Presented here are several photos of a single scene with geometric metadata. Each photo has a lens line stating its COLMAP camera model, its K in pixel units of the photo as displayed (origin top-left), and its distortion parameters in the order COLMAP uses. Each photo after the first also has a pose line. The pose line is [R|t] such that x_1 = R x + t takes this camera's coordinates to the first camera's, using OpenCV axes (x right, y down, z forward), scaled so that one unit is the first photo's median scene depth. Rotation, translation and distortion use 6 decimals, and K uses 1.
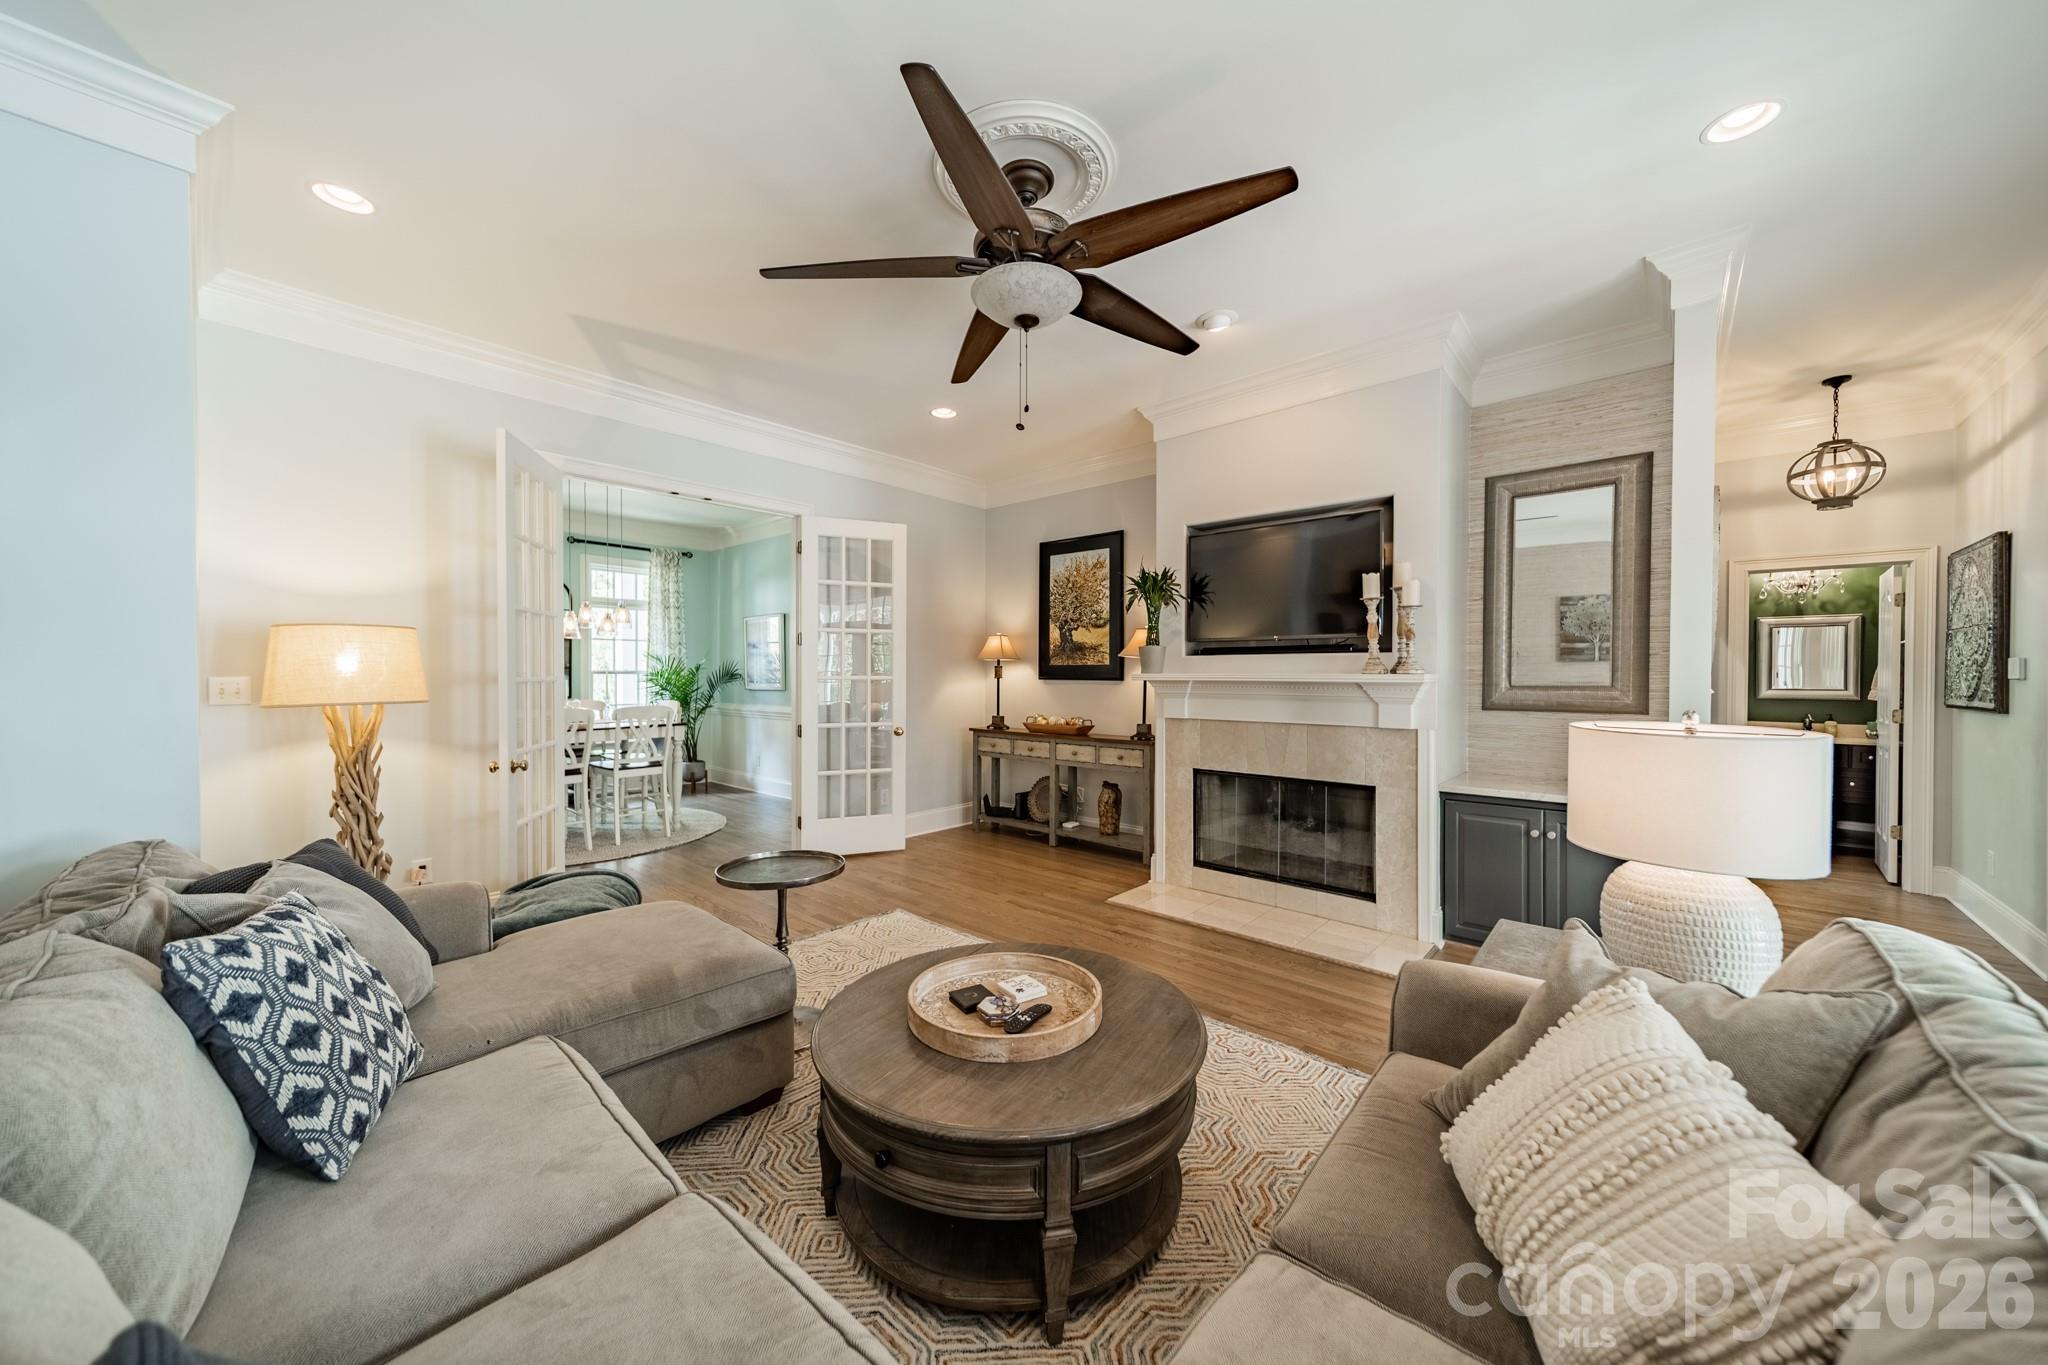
lens RADIAL K [[722.3, 0, 1020.8], [0, 722.3, 673.2], [0, 0, 1]] dist [0.008806, -0.000426]
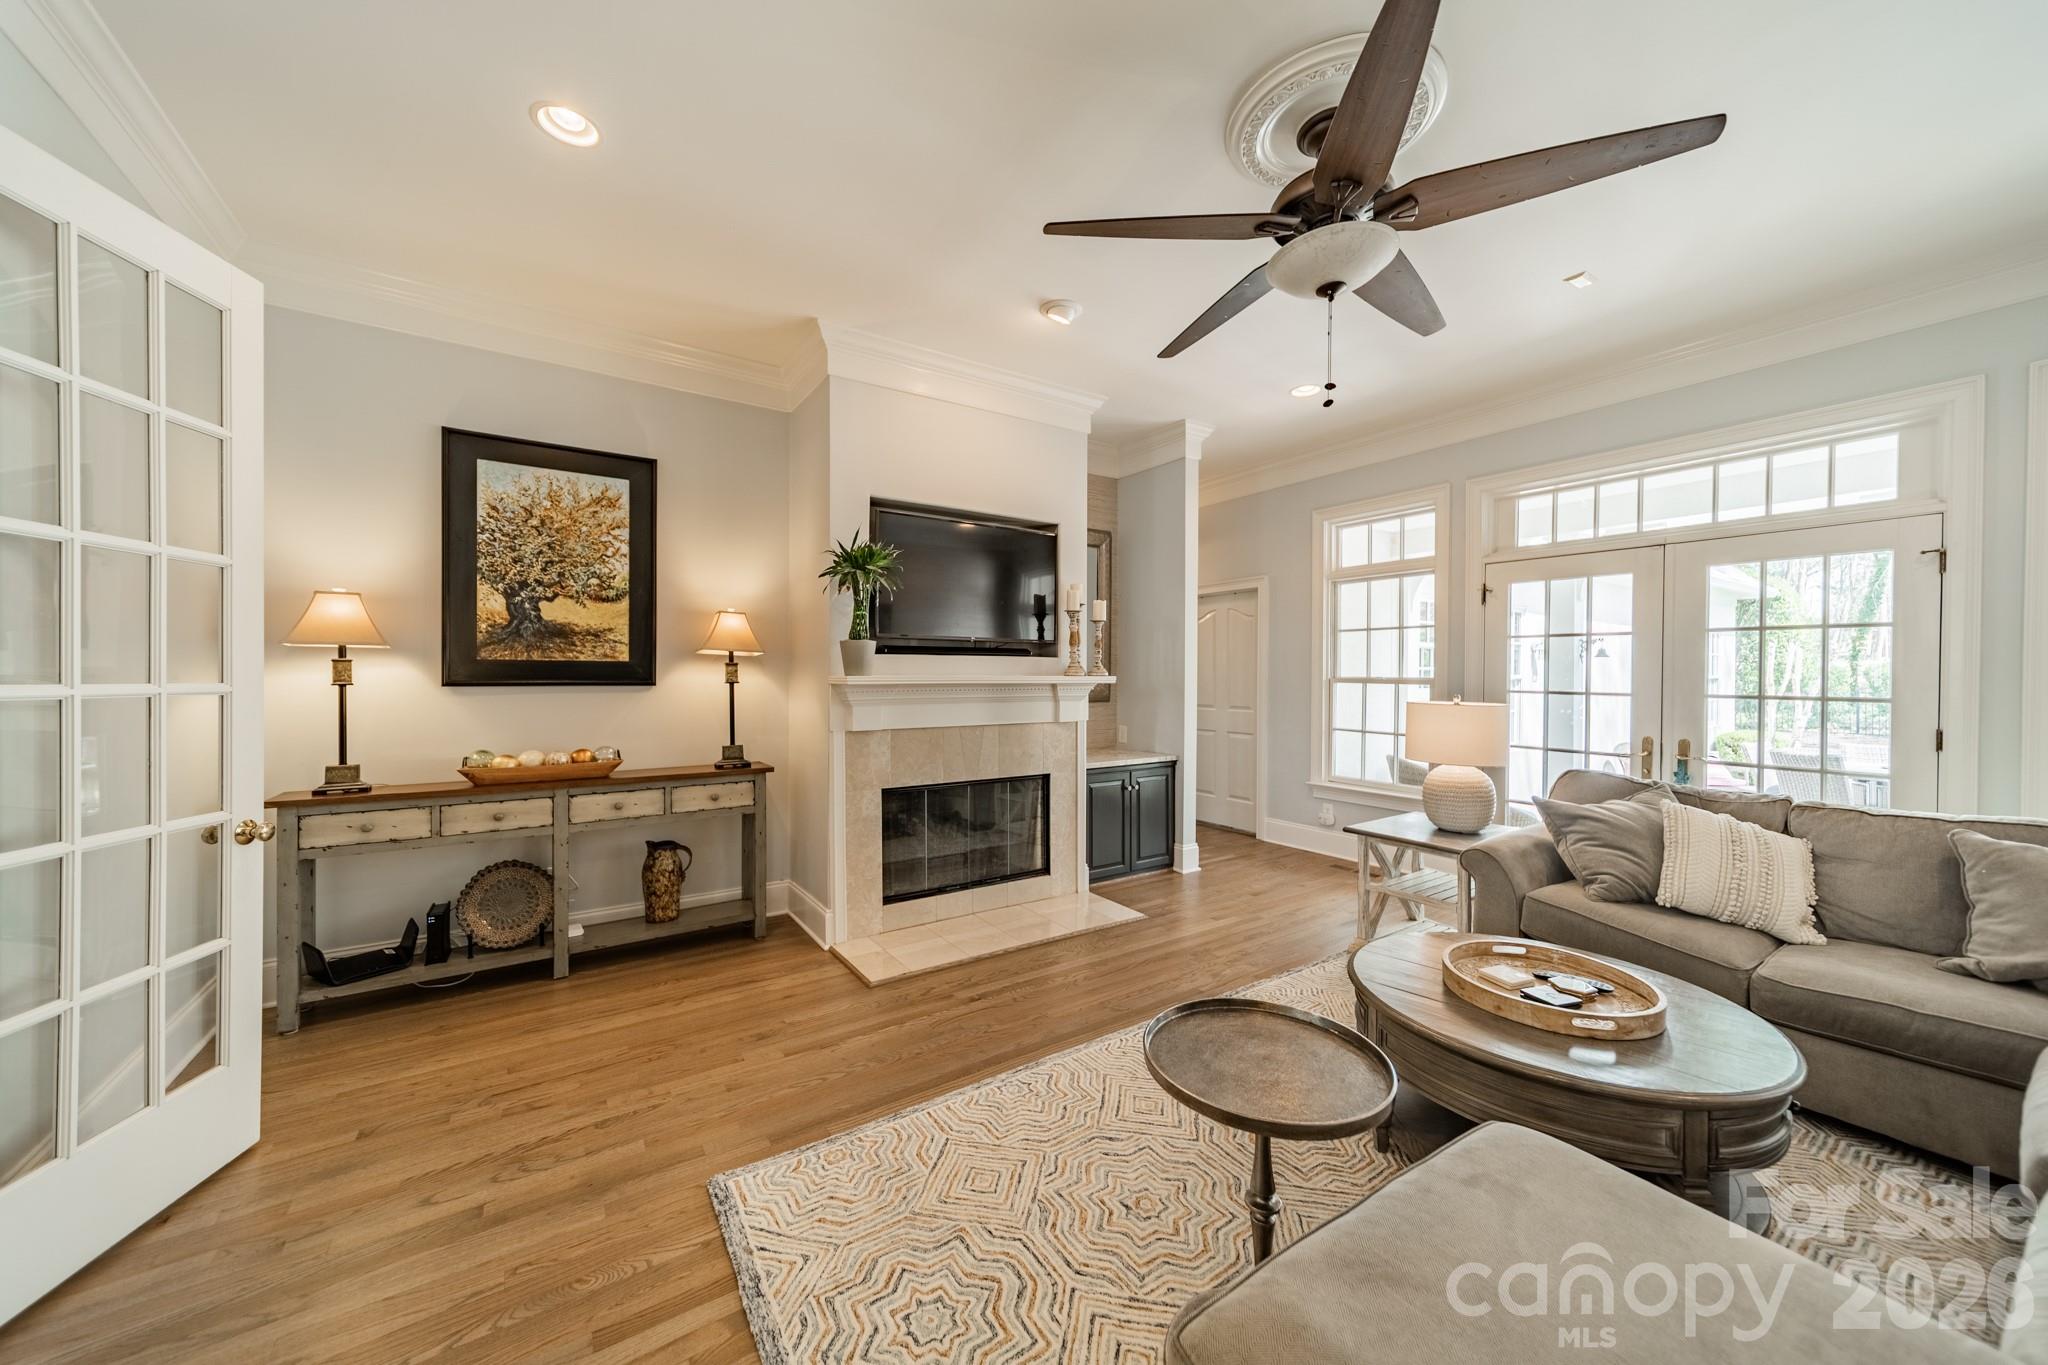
lens RADIAL K [[722.3, 0, 1029.2], [0, 722.3, 673.9], [0, 0, 1]] dist [0.008806, -0.000426]
pose [[0.242998, -0.000505, 0.970027, -0.416762], [-0.003357, 0.999993, 0.001361, -0.002614], [-0.970021, -0.003587, 0.242995, 0.495142]]
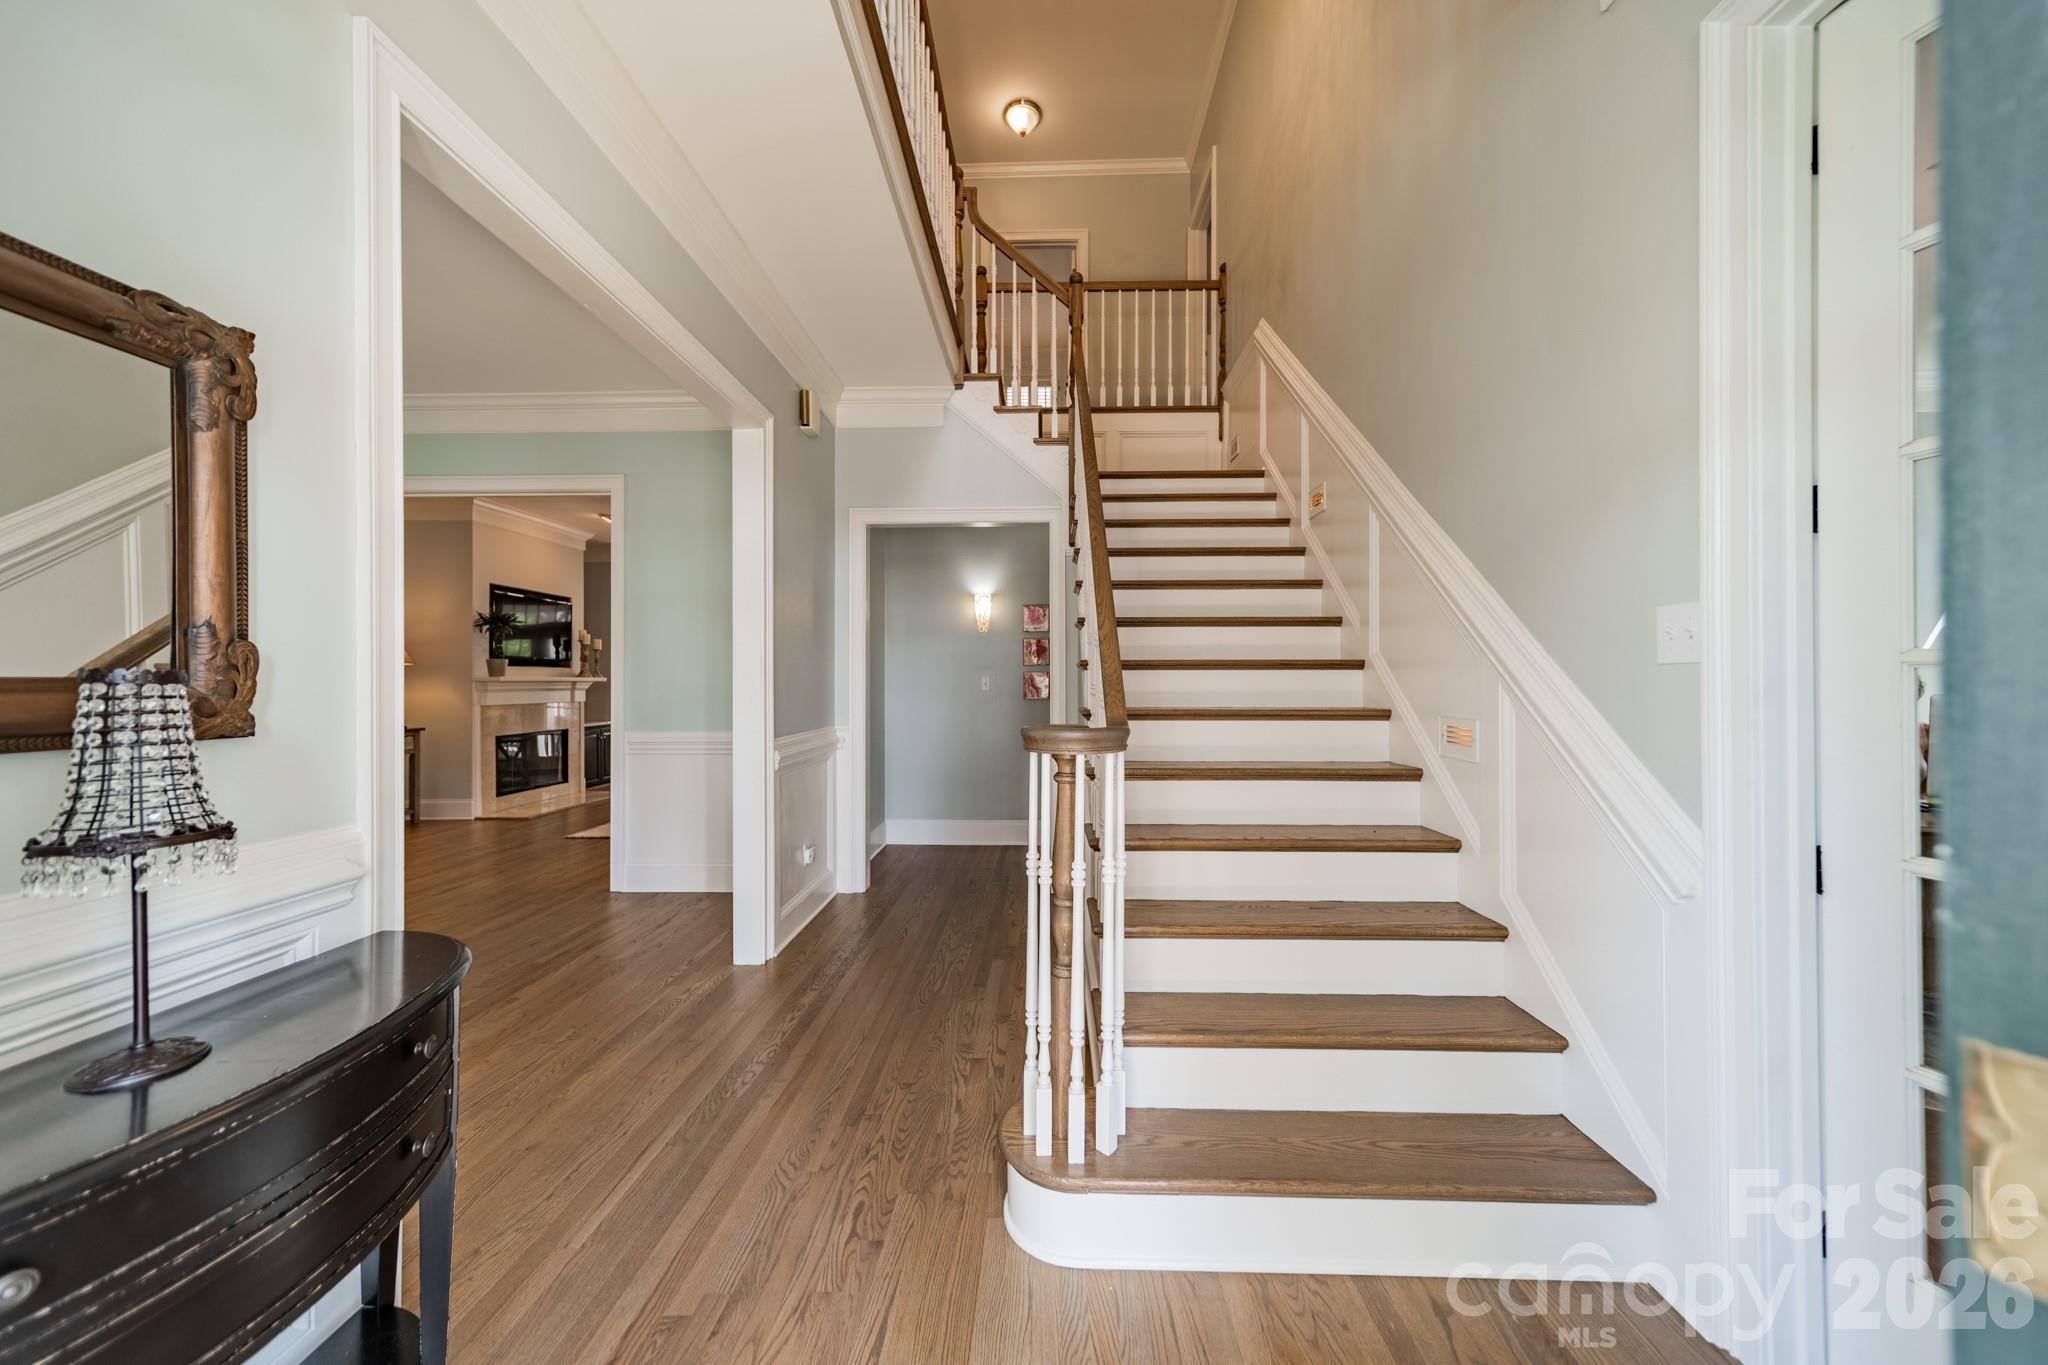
lens RADIAL K [[722.3, 0, 1023.2], [0, 722.3, 682.8], [0, 0, 1]] dist [0.008806, -0.000426]
pose [[-0.646312, 0.001032, 0.763072, -1.353687], [0.004472, 0.999987, 0.002435, 0.011391], [-0.763060, 0.004987, -0.646309, 0.895752]]
